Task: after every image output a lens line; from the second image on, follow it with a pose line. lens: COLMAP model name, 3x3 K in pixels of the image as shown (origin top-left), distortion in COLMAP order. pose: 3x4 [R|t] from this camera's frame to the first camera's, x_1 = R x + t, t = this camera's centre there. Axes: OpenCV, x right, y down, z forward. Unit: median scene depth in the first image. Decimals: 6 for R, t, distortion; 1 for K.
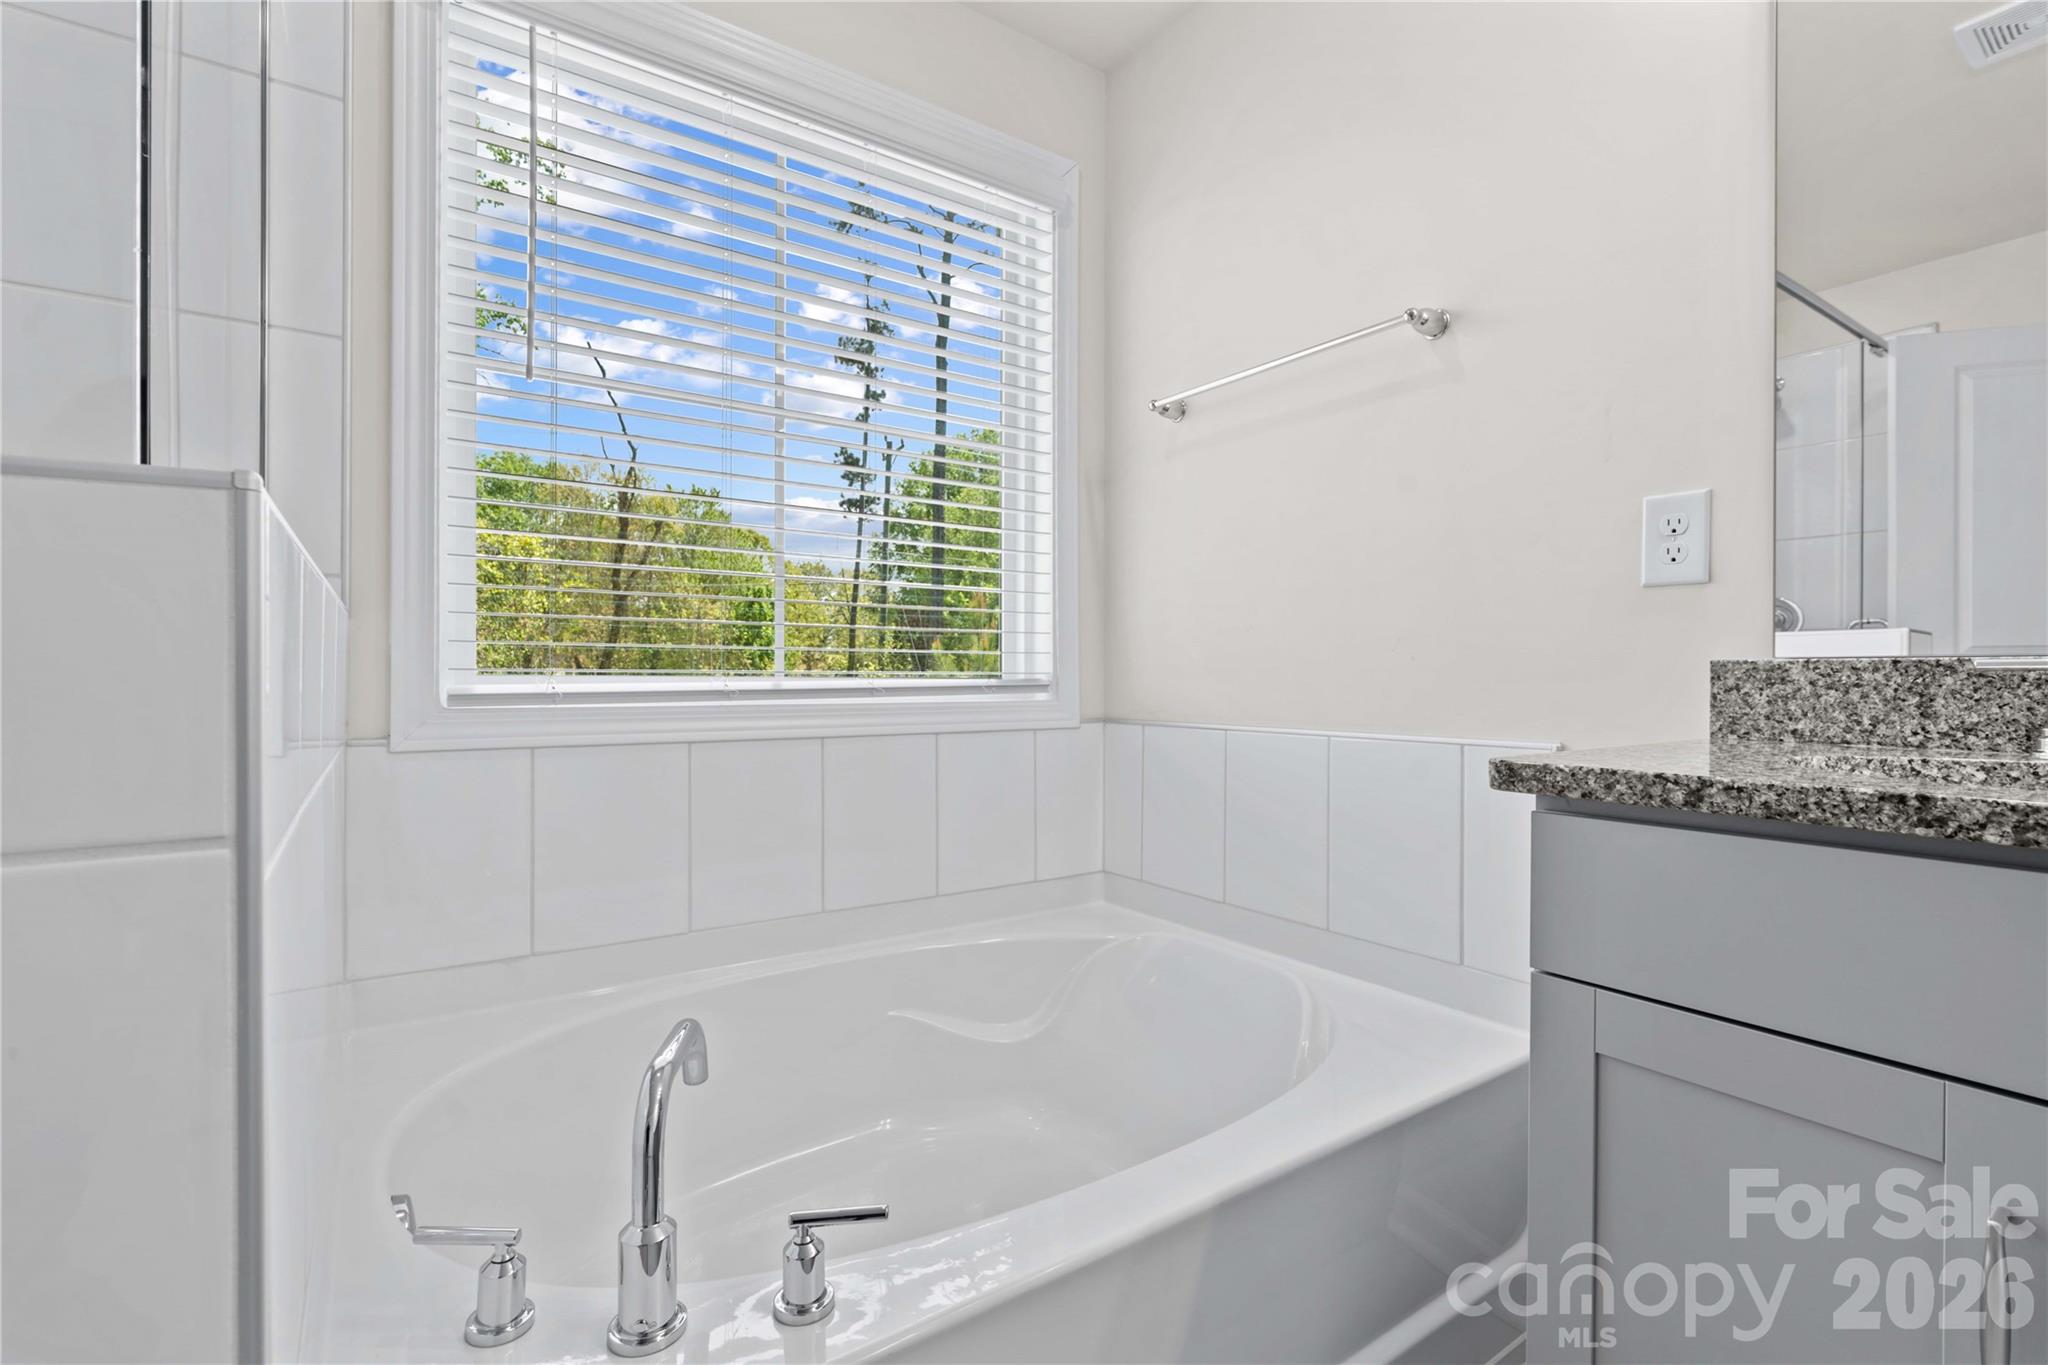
lens RADIAL K [[920.5, 0, 1020.5], [0, 920.5, 680.5], [0, 0, 1]] dist [-0.004812, 0.000269]
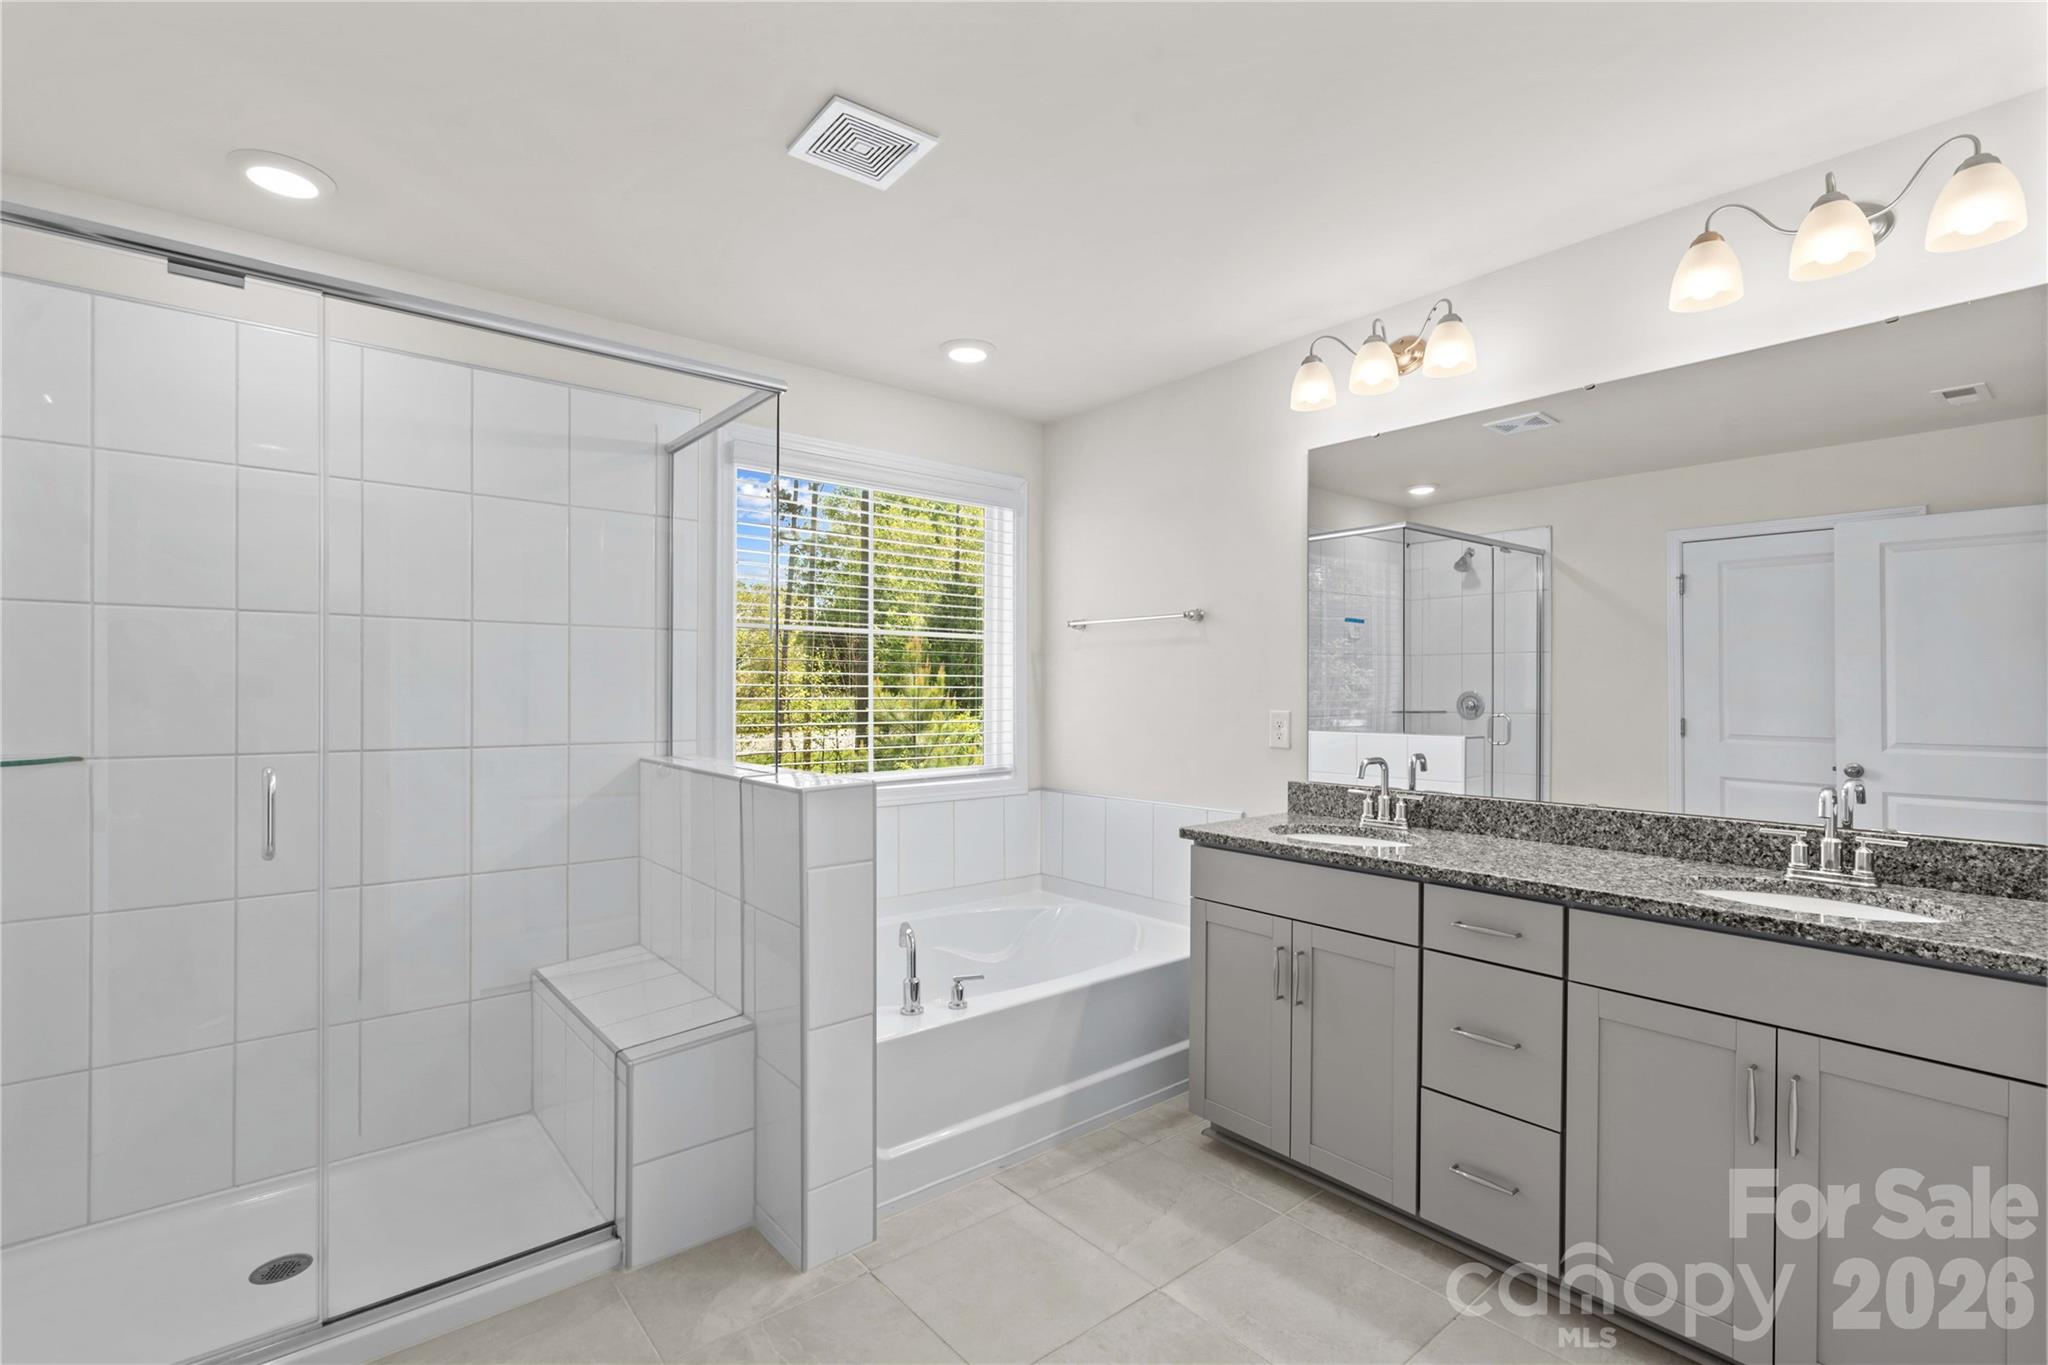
lens RADIAL K [[928.5, 0, 1024.0], [0, 928.5, 682.5], [0, 0, 1]] dist [-0.009166, -0.000052]
pose [[0.995526, 0.001062, 0.094480, -0.226464], [0.000363, 0.999887, -0.015061, -0.275576], [-0.094485, 0.015028, 0.995413, -1.591160]]
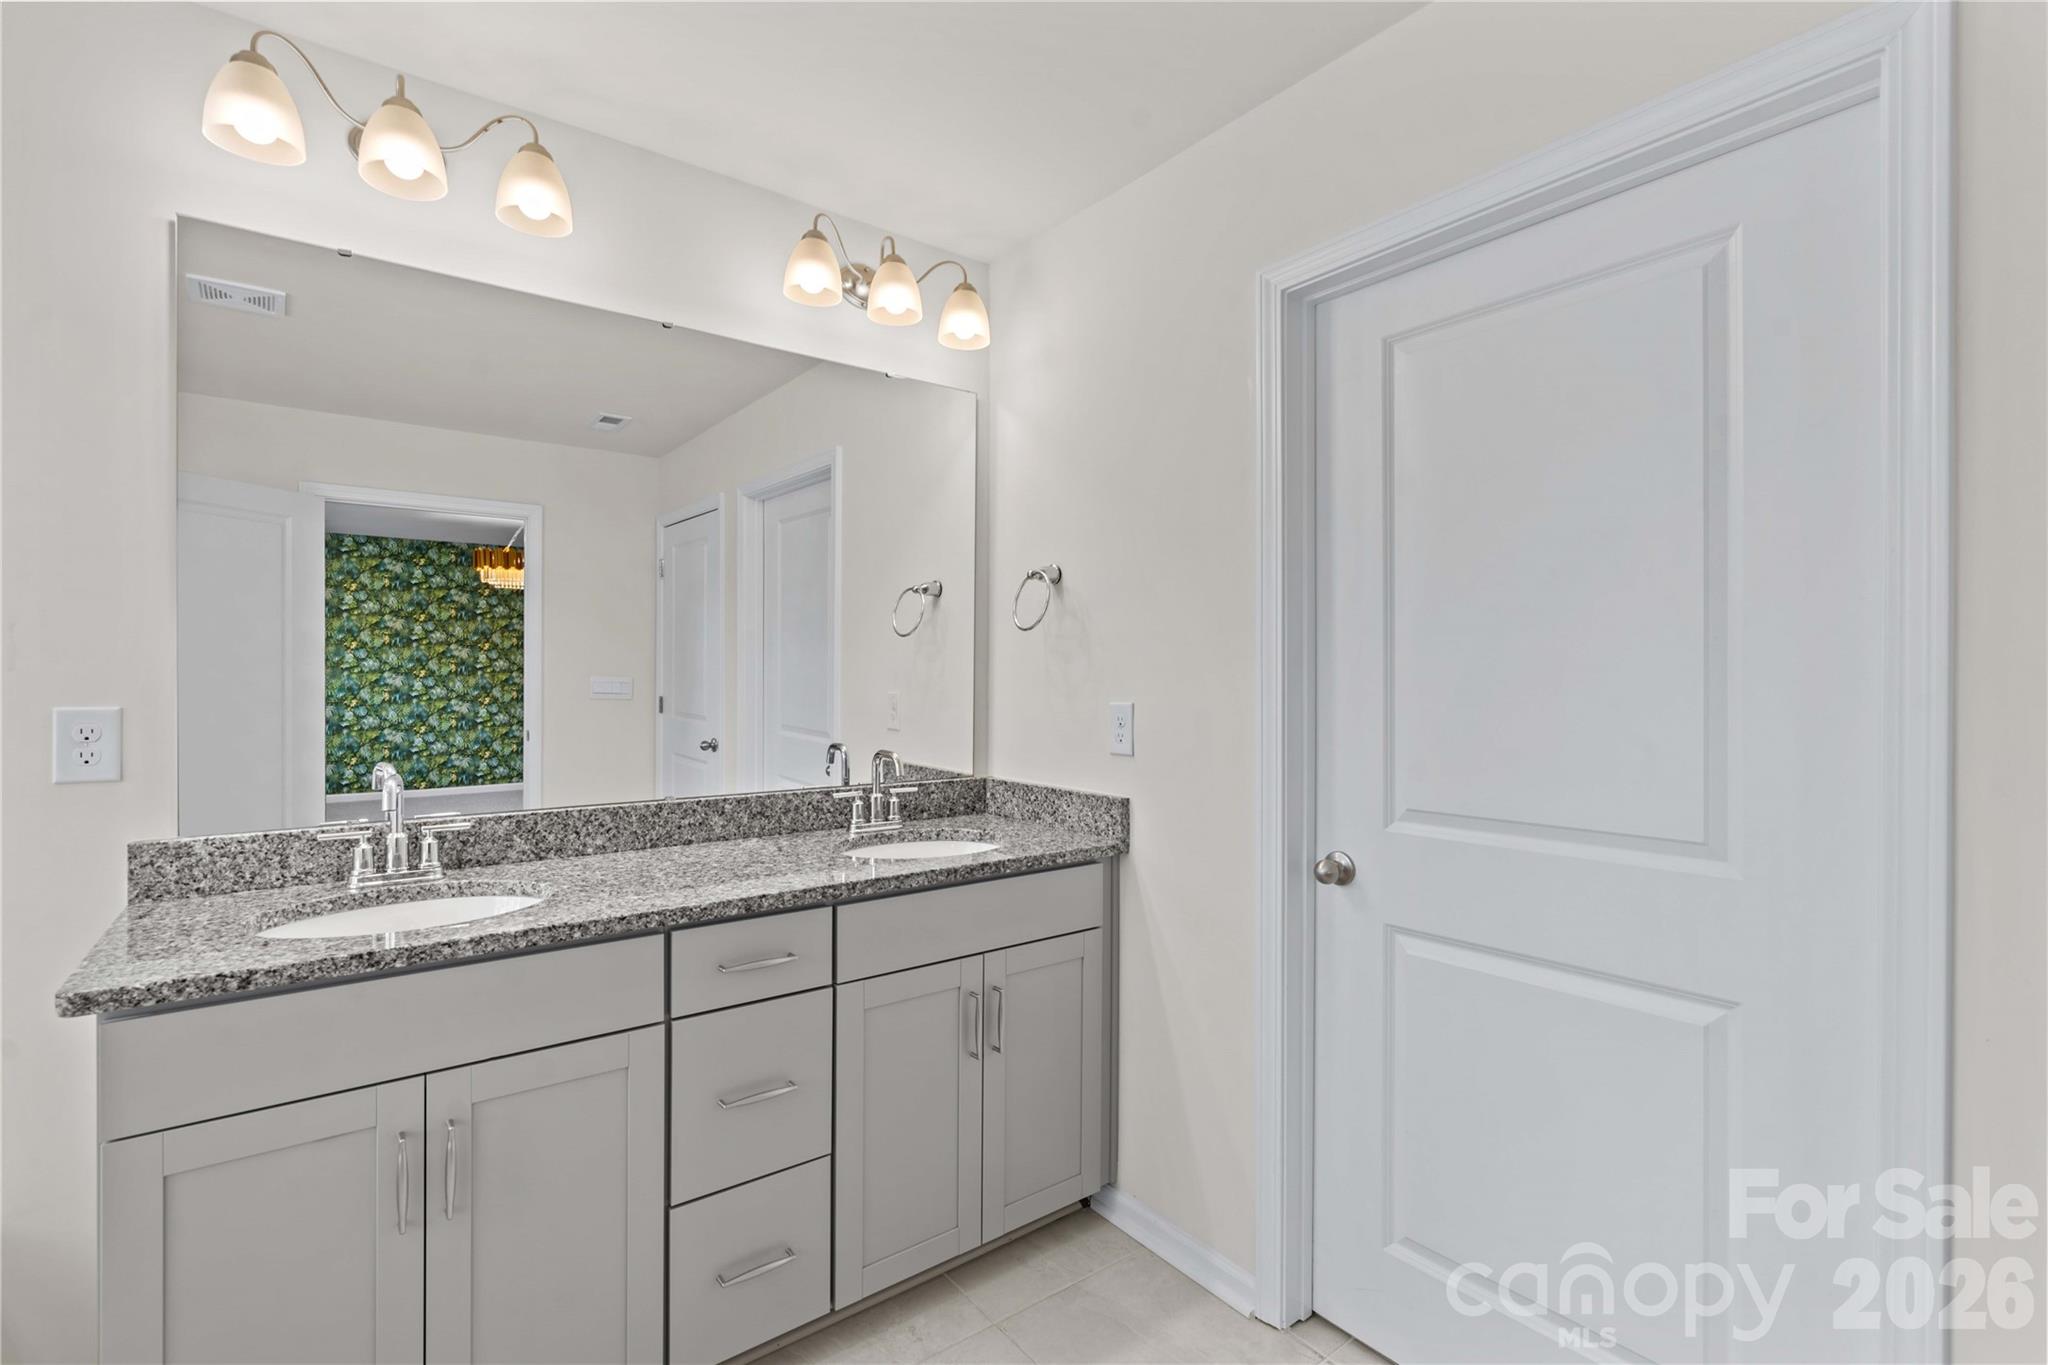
lens RADIAL K [[920.5, 0, 1020.5], [0, 920.5, 680.5], [0, 0, 1]] dist [-0.004812, 0.000269]
pose [[-0.056051, -0.010775, 0.998370, -0.645992], [0.001141, 0.999940, 0.010856, -0.285476], [-0.998427, 0.001747, -0.056035, -0.190419]]
